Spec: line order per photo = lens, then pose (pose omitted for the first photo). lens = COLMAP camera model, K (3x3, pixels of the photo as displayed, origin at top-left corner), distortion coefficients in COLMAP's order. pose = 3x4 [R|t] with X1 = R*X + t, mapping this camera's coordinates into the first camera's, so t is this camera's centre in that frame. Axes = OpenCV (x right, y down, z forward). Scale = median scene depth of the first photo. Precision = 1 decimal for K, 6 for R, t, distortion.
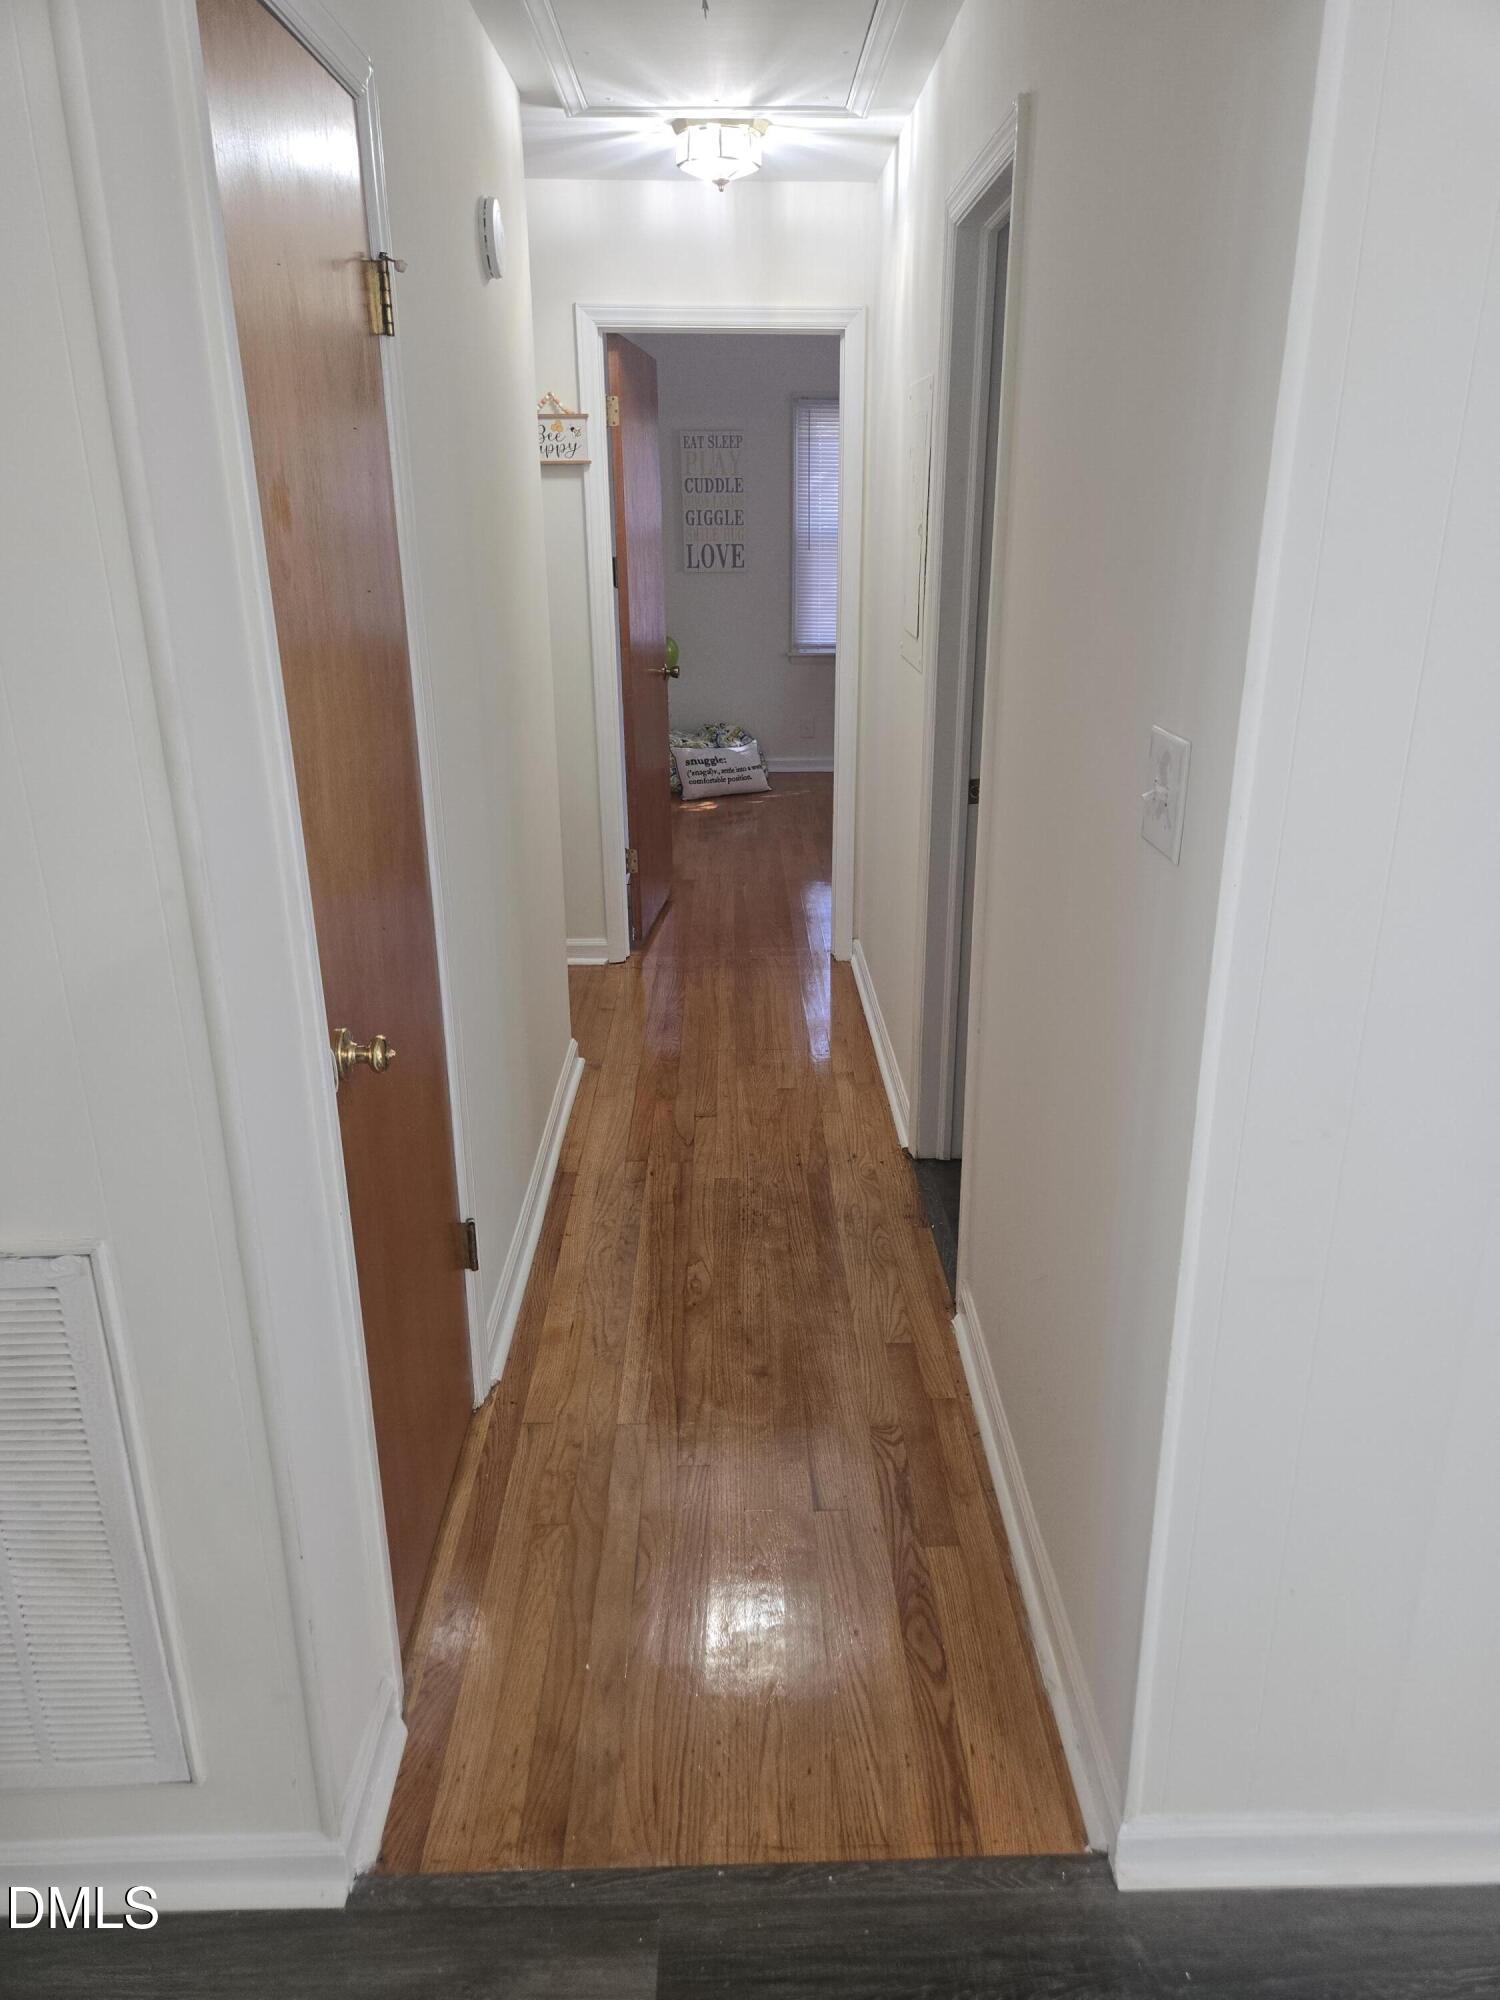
lens RADIAL K [[1326.7, 0, 748.7], [0, 1326.7, 997.6], [0, 0, 1]] dist [0.069611, -0.055602]
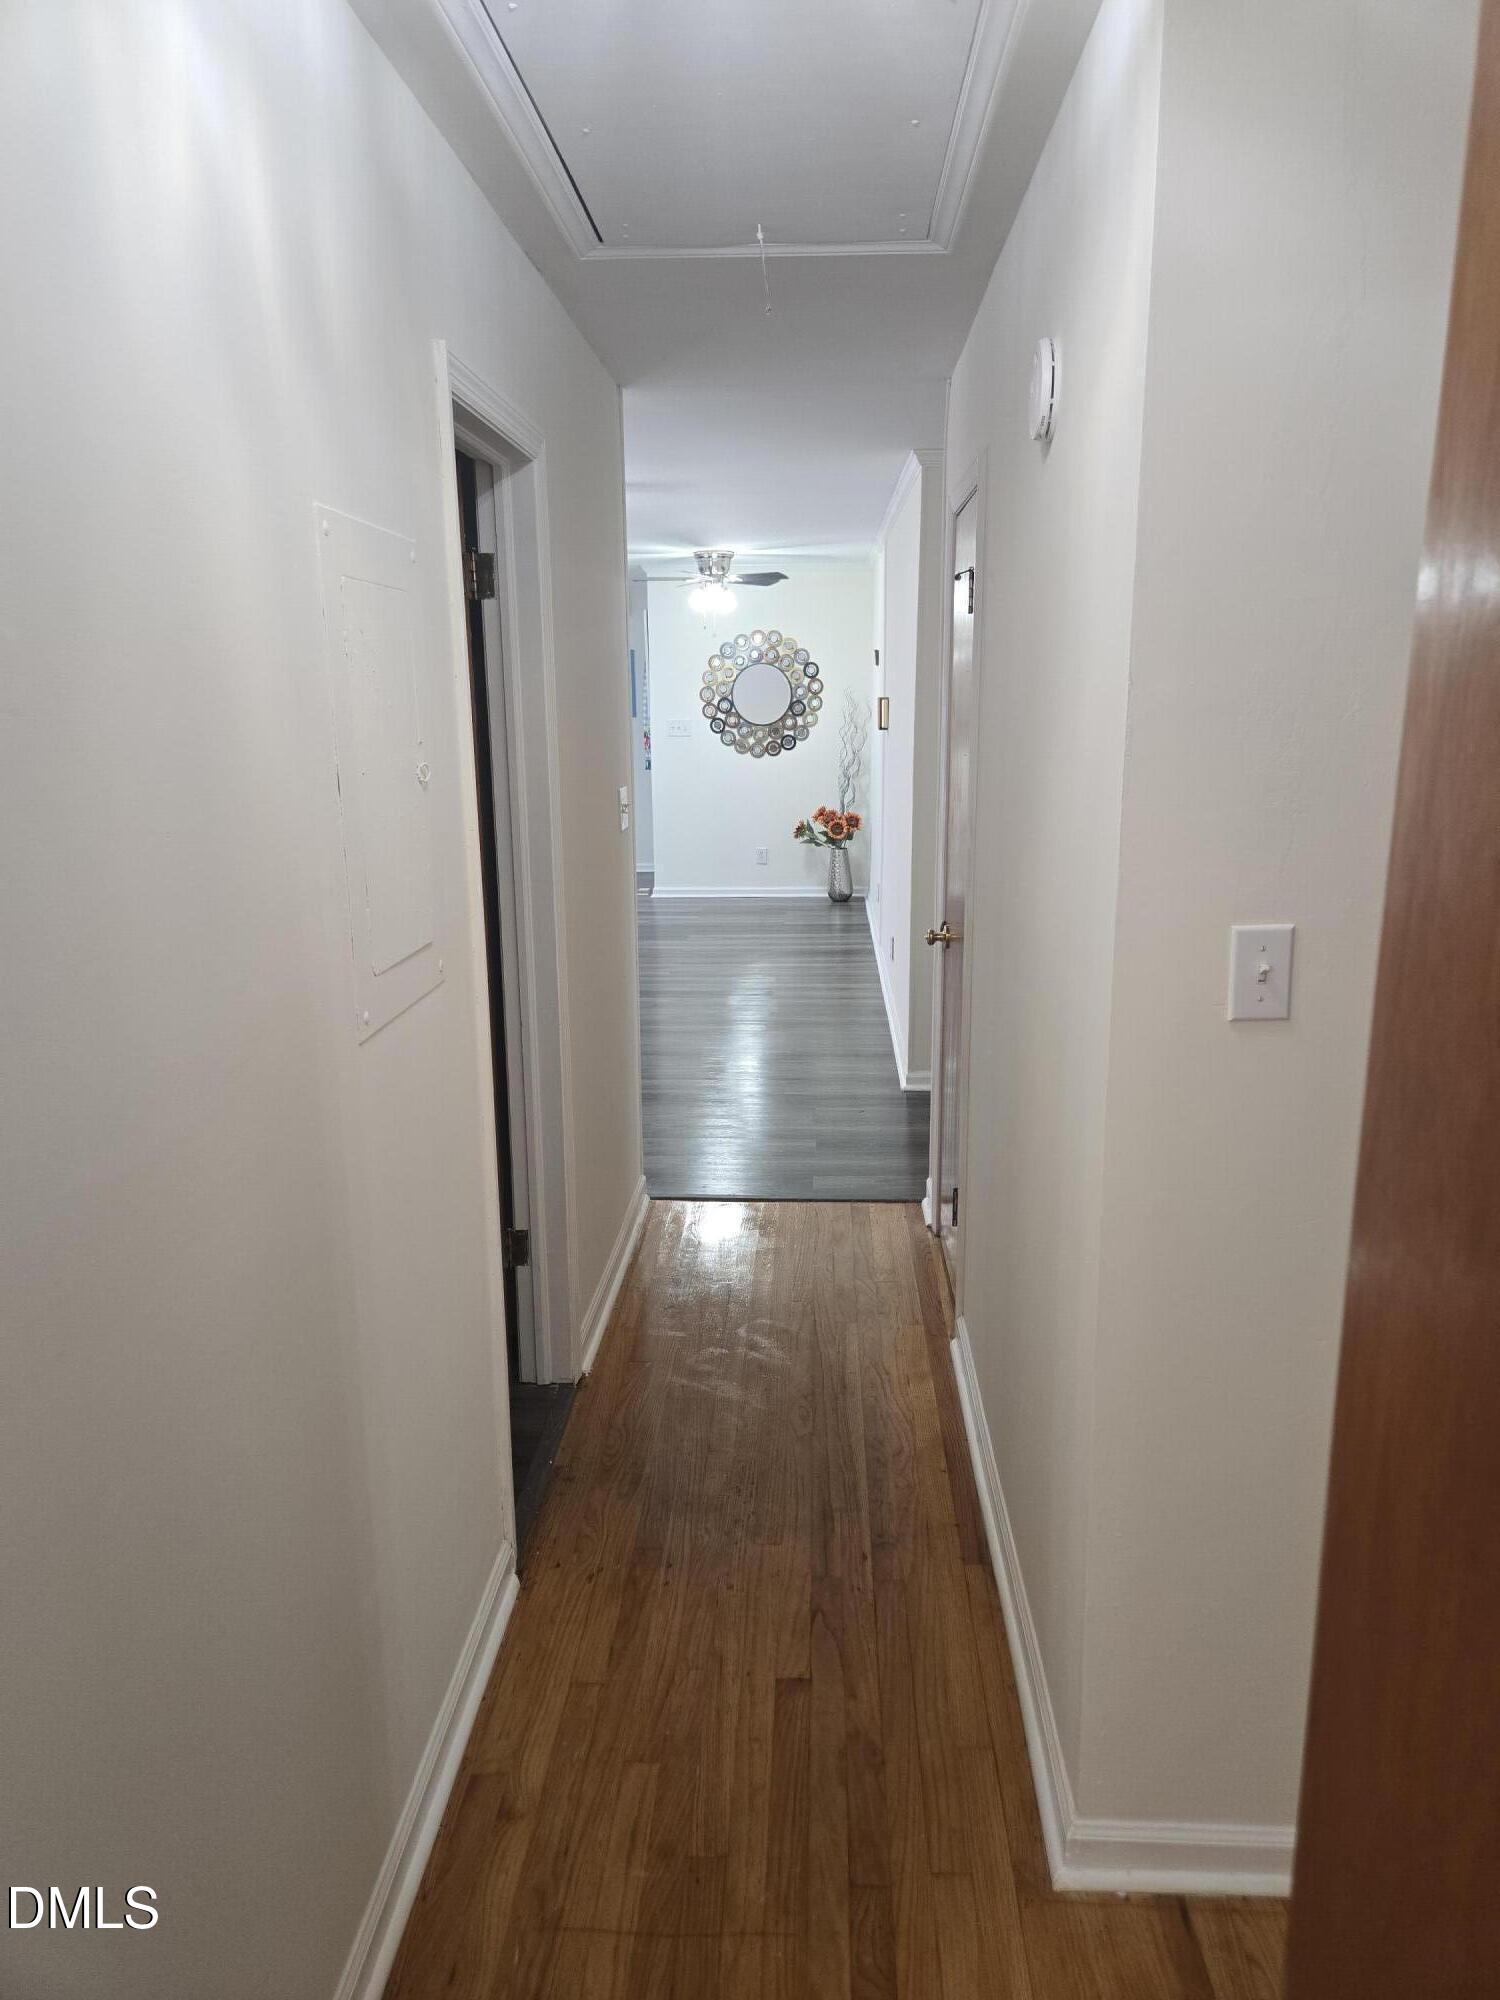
lens RADIAL K [[1326.7, 0, 759.0], [0, 1326.7, 1016.0], [0, 0, 1]] dist [0.069611, -0.055602]
pose [[-0.998098, -0.007551, 0.061189, -0.057915], [0.028526, 0.823287, 0.566908, -0.570527], [-0.054657, 0.567575, -0.821505, 1.479260]]
